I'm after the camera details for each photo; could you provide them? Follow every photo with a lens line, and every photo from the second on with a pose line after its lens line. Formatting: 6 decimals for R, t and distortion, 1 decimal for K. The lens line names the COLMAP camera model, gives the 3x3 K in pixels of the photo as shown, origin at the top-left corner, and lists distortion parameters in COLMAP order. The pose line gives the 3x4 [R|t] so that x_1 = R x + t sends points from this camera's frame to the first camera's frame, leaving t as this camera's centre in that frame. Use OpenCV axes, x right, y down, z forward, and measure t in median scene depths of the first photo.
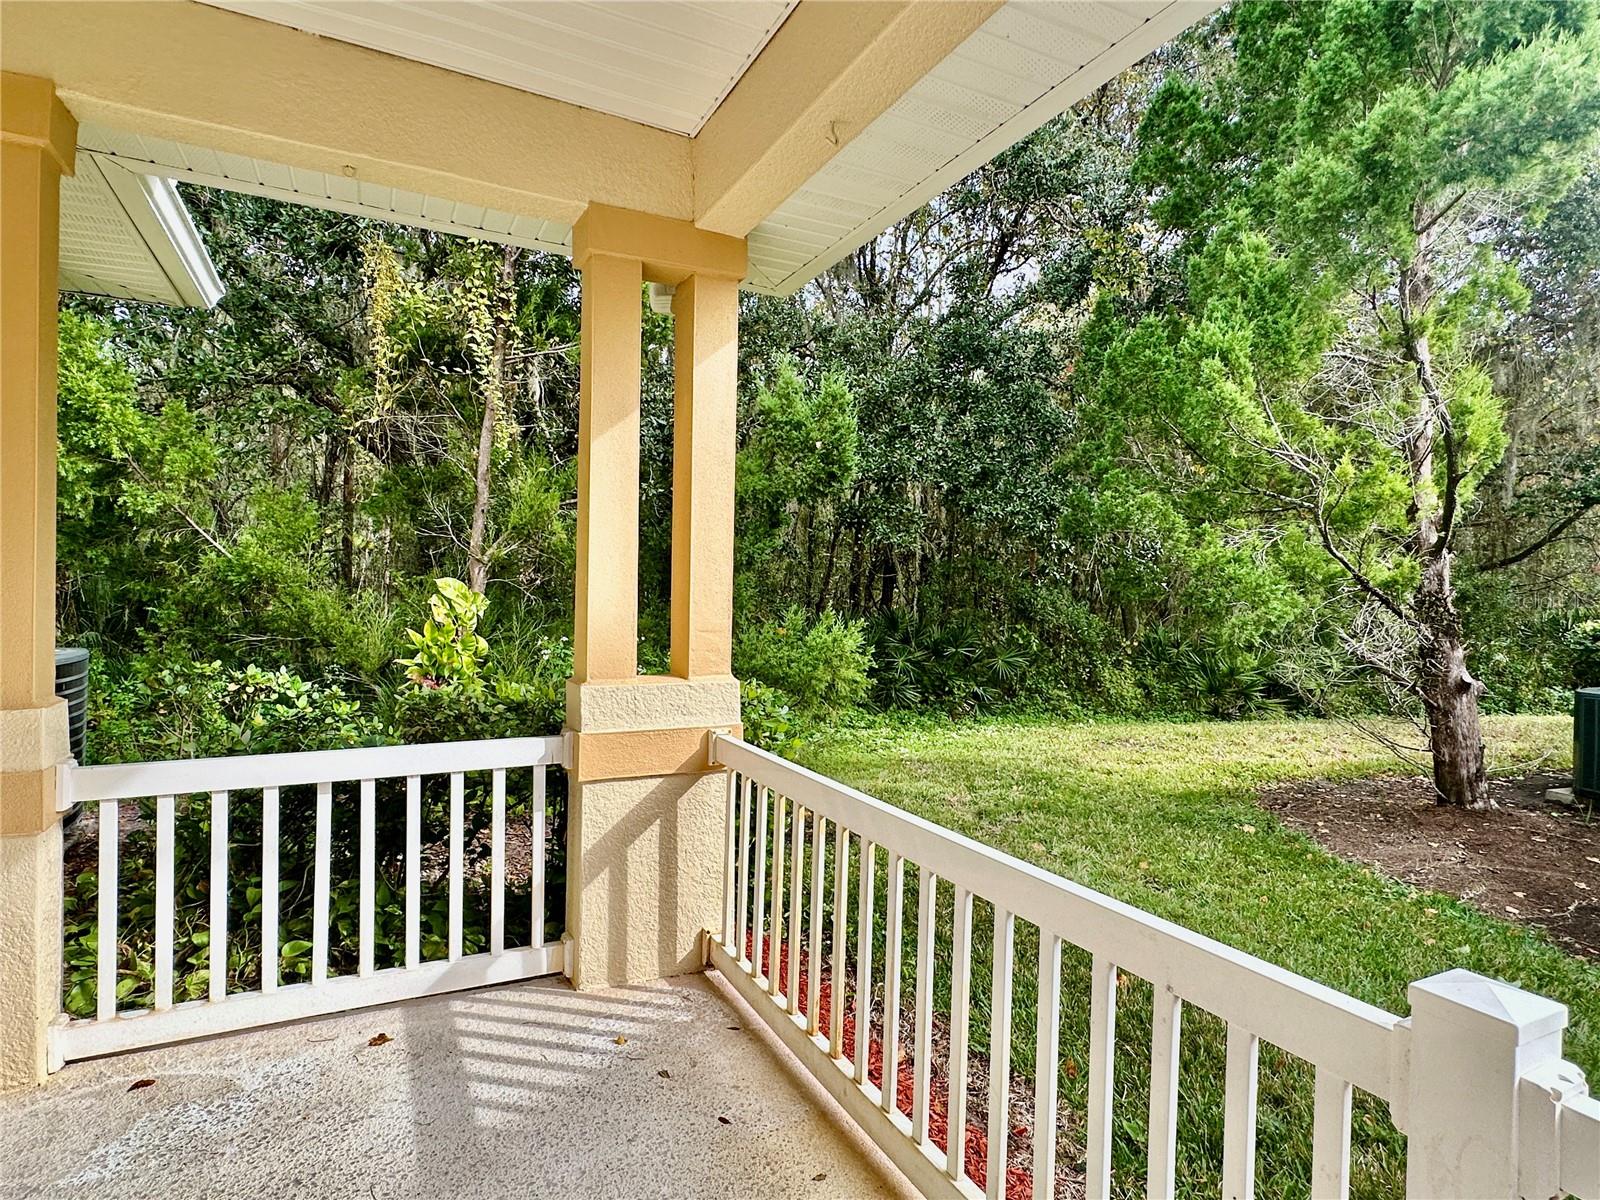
lens RADIAL K [[851.5, 0, 792.3], [0, 851.5, 592.2], [0, 0, 1]] dist [-0.005454, 0.002991]
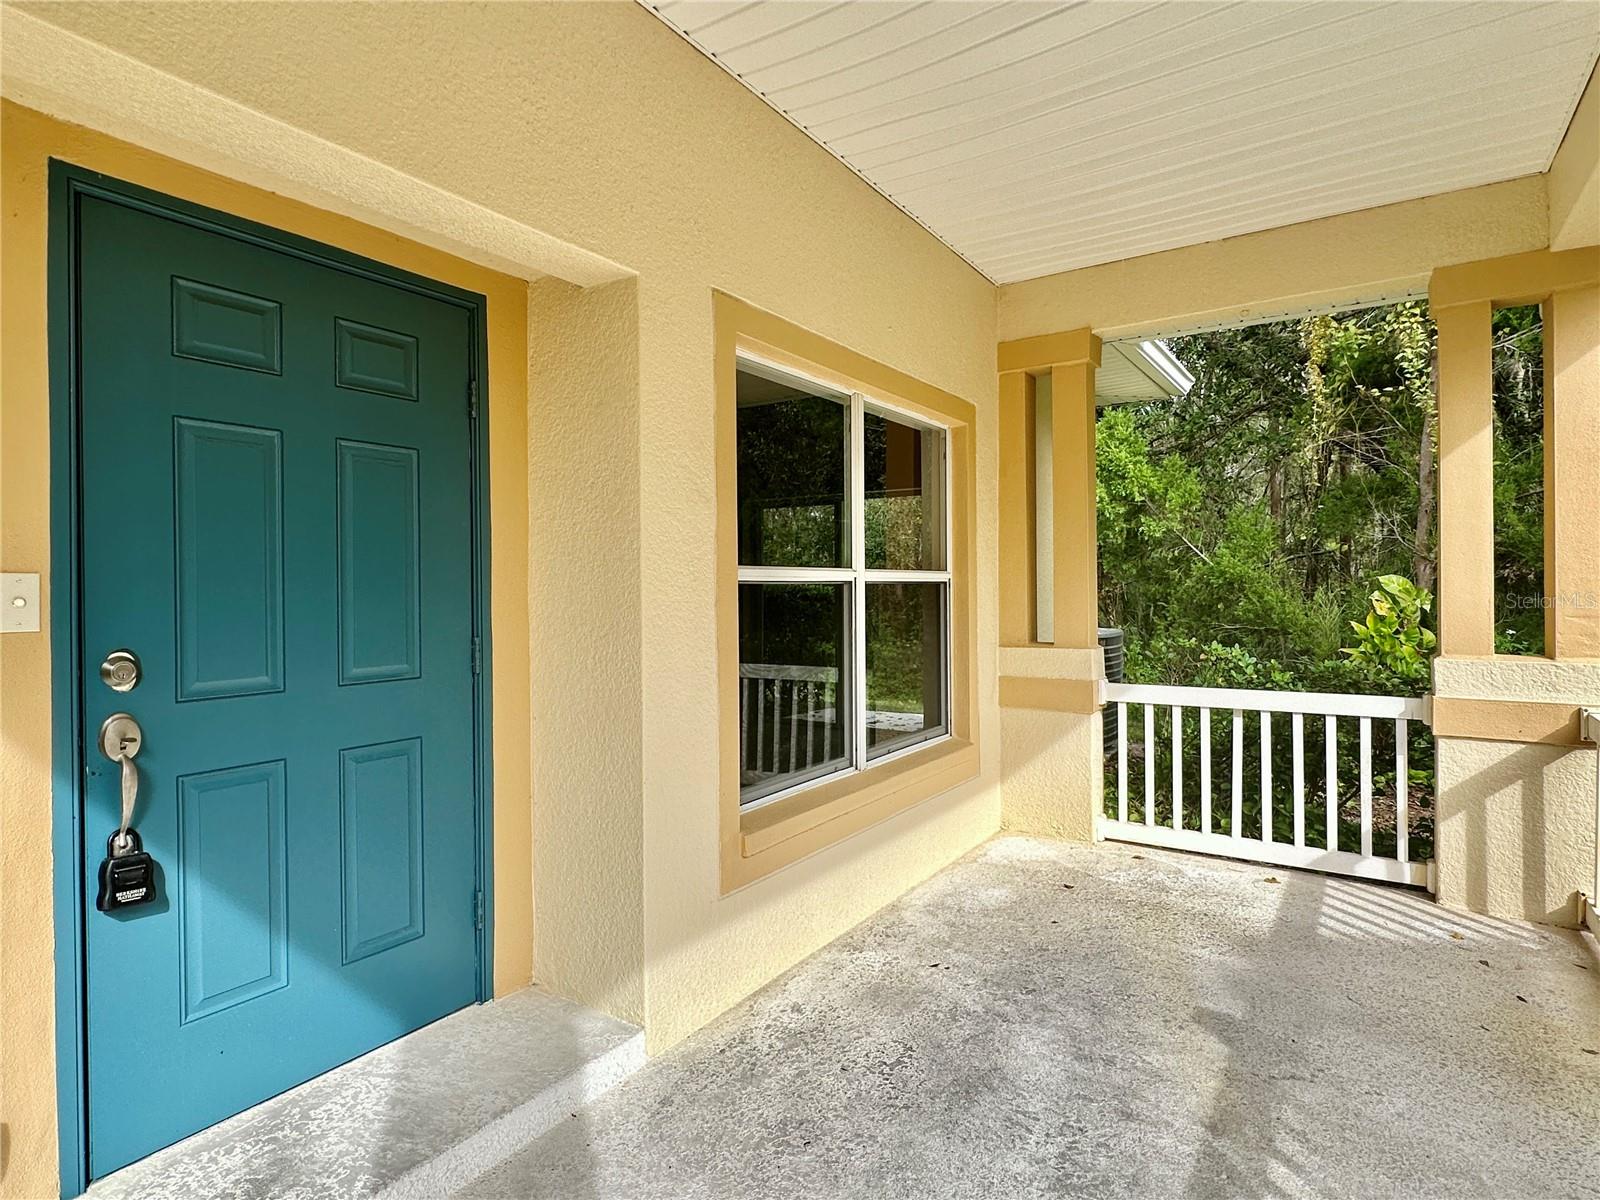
lens RADIAL K [[851.5, 0, 792.3], [0, 851.5, 592.2], [0, 0, 1]] dist [-0.005454, 0.002991]
pose [[0.472436, -0.016280, -0.881215, 0.389733], [0.013293, 0.999847, -0.011345, 0.014413], [0.881265, -0.006354, 0.472580, -0.399713]]
